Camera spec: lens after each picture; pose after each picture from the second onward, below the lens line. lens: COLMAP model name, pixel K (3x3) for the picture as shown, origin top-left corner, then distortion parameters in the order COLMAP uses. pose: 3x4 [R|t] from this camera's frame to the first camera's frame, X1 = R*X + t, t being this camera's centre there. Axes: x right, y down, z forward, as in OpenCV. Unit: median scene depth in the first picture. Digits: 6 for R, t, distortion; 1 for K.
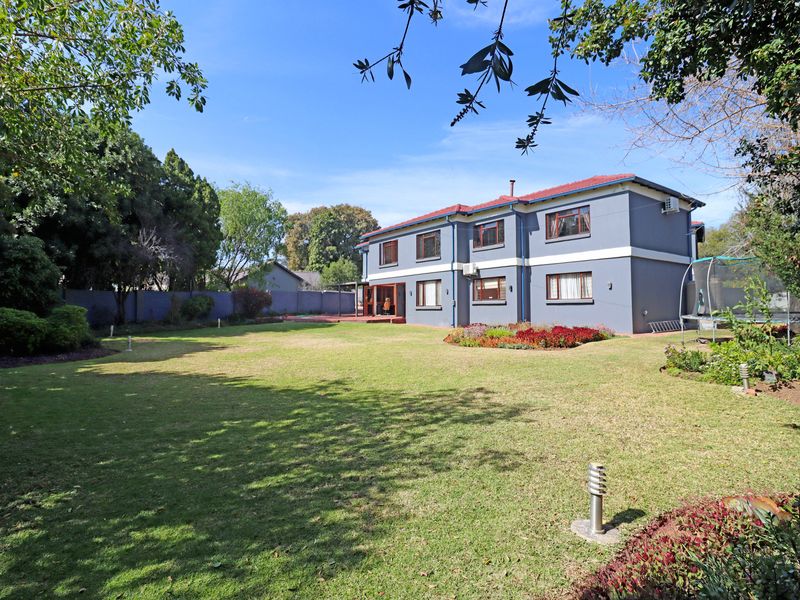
lens RADIAL K [[419.9, 0, 397.8], [0, 419.9, 297.7], [0, 0, 1]] dist [-0.002506, -0.000766]
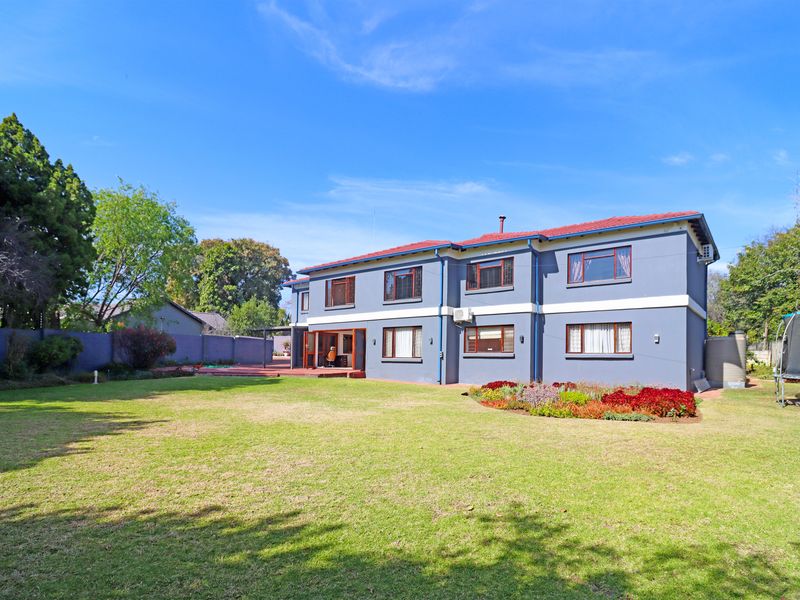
lens RADIAL K [[419.9, 0, 429.9], [0, 419.9, 353.2], [0, 0, 1]] dist [-0.002506, -0.000766]
pose [[0.949798, 0.021690, 0.312110, -0.124767], [-0.024983, 0.999666, 0.006556, 0.003944], [-0.311864, -0.014025, 0.950023, 0.185599]]
